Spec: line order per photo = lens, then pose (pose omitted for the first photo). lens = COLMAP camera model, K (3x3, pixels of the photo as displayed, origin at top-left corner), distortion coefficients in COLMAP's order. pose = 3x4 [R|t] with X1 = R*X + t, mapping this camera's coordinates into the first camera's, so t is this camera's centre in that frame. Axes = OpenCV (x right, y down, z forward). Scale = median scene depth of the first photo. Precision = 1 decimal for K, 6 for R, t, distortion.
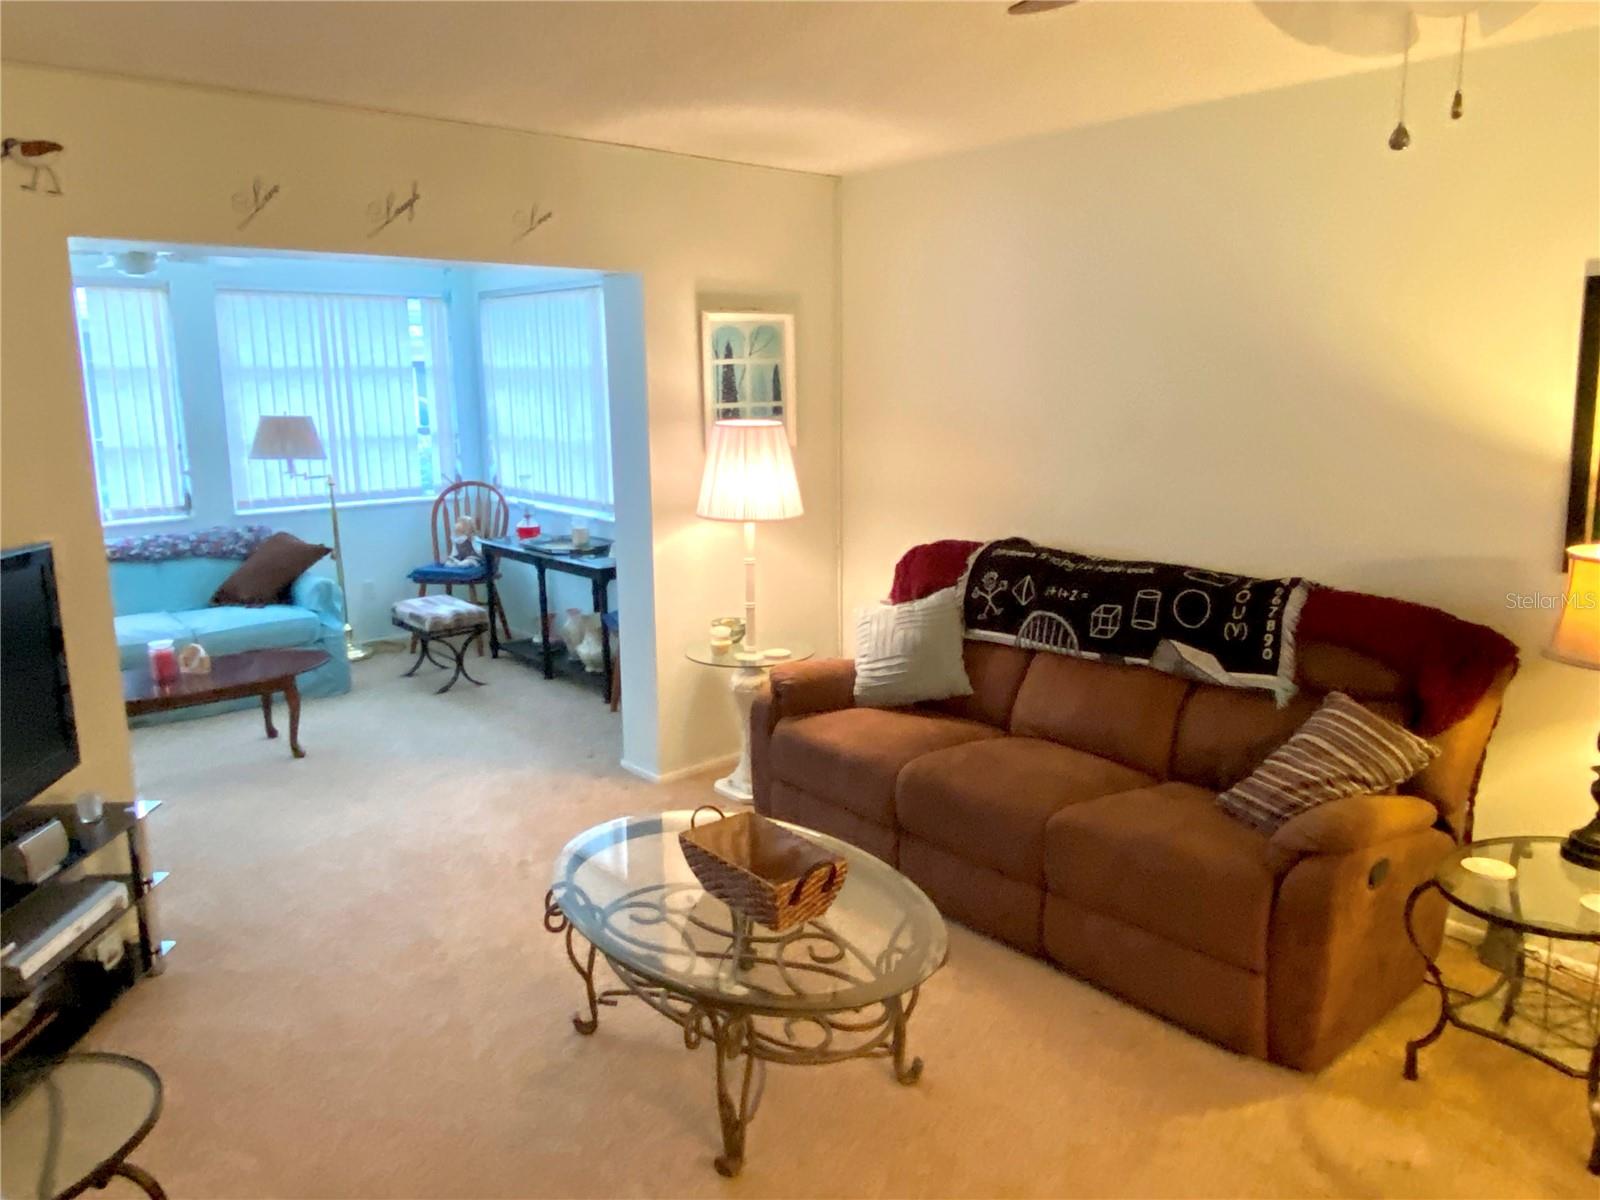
lens RADIAL K [[1141.1, 0, 800.4], [0, 1141.1, 589.1], [0, 0, 1]] dist [0.067535, -0.086950]
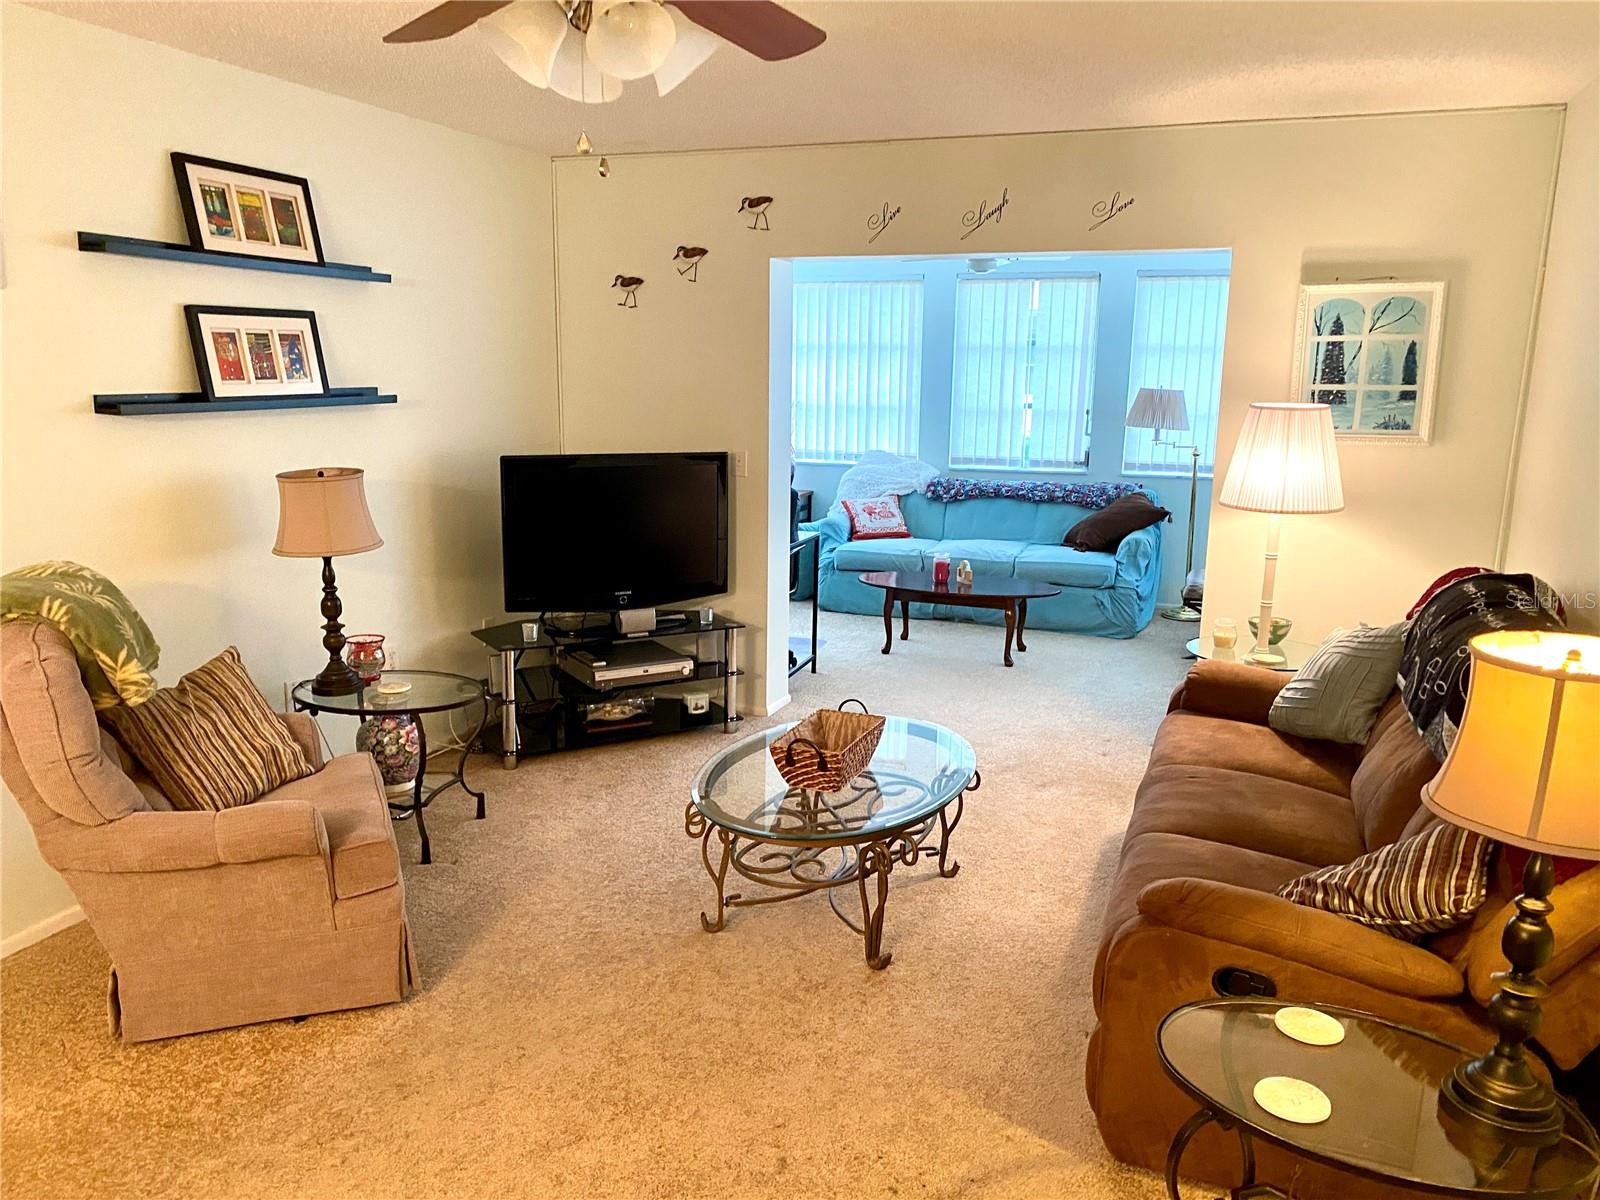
lens RADIAL K [[1233.4, 0, 800.0], [0, 1233.4, 600.0], [0, 0, 1]] dist [0.122094, -0.220782]
pose [[0.482282, 0.185281, -0.856198, 0.454539], [-0.177442, 0.977778, 0.111640, -0.024076], [0.857857, 0.098083, 0.504442, 0.117642]]
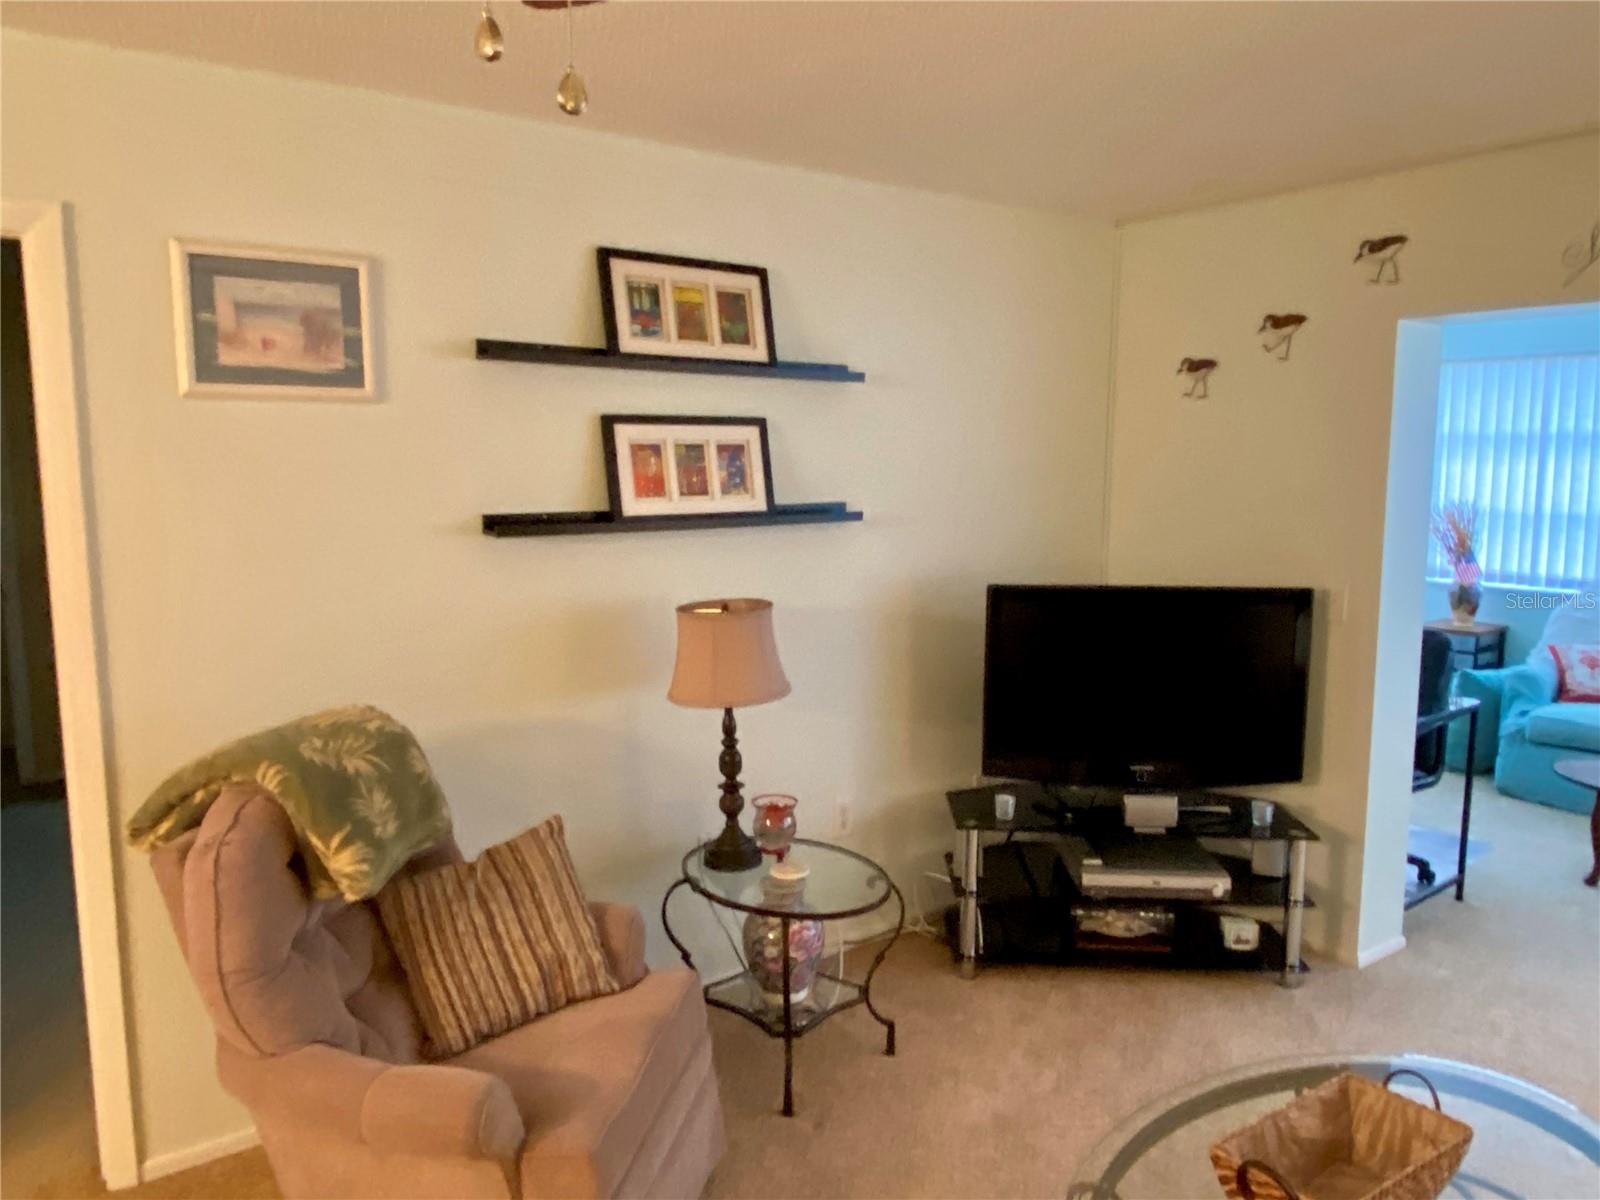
lens RADIAL K [[1141.1, 0, 800.4], [0, 1141.1, 589.1], [0, 0, 1]] dist [0.067535, -0.086950]
pose [[-0.083028, 0.133904, -0.987510, 0.265580], [-0.181354, 0.972355, 0.147097, -0.057614], [0.979907, 0.191302, -0.056449, 0.278501]]
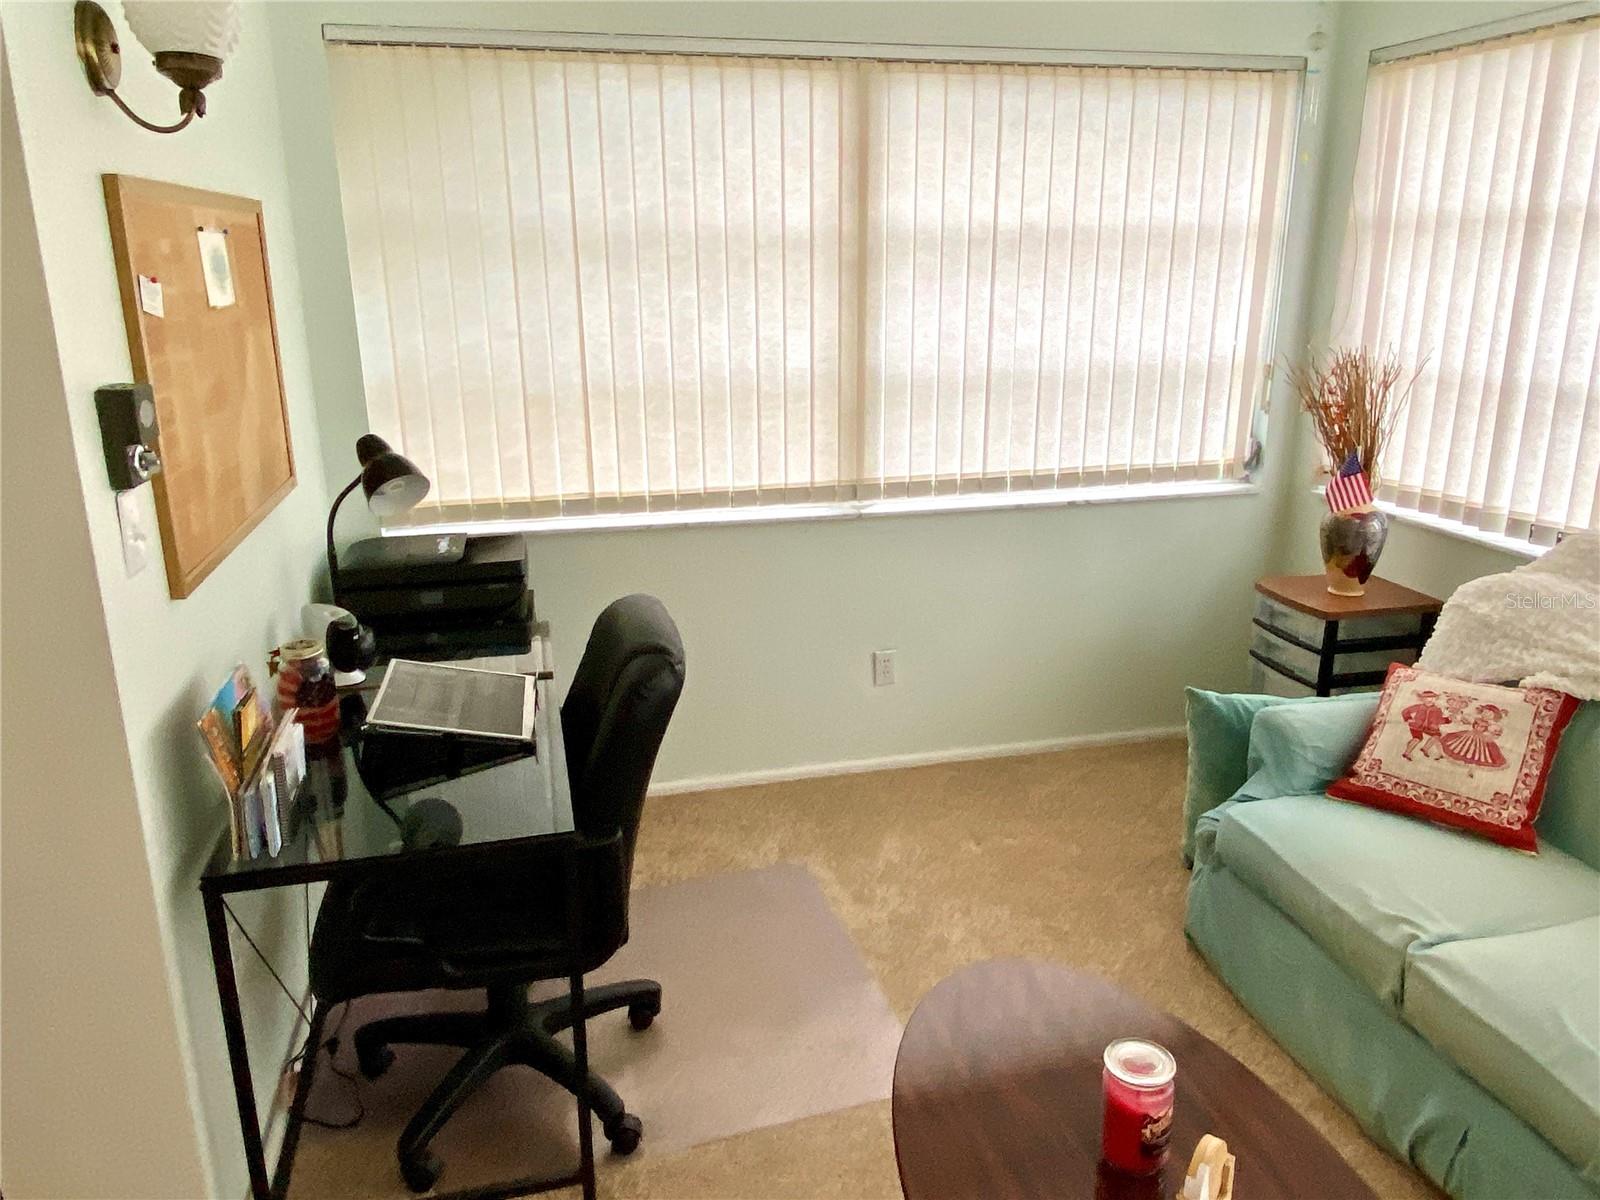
lens RADIAL K [[1141.1, 0, 800.4], [0, 1141.1, 589.1], [0, 0, 1]] dist [0.067535, -0.086950]
pose [[-0.452352, 0.256226, -0.854240, -0.211173], [-0.159666, 0.919099, 0.360229, -0.134091], [0.877431, 0.299343, -0.374846, 0.770149]]
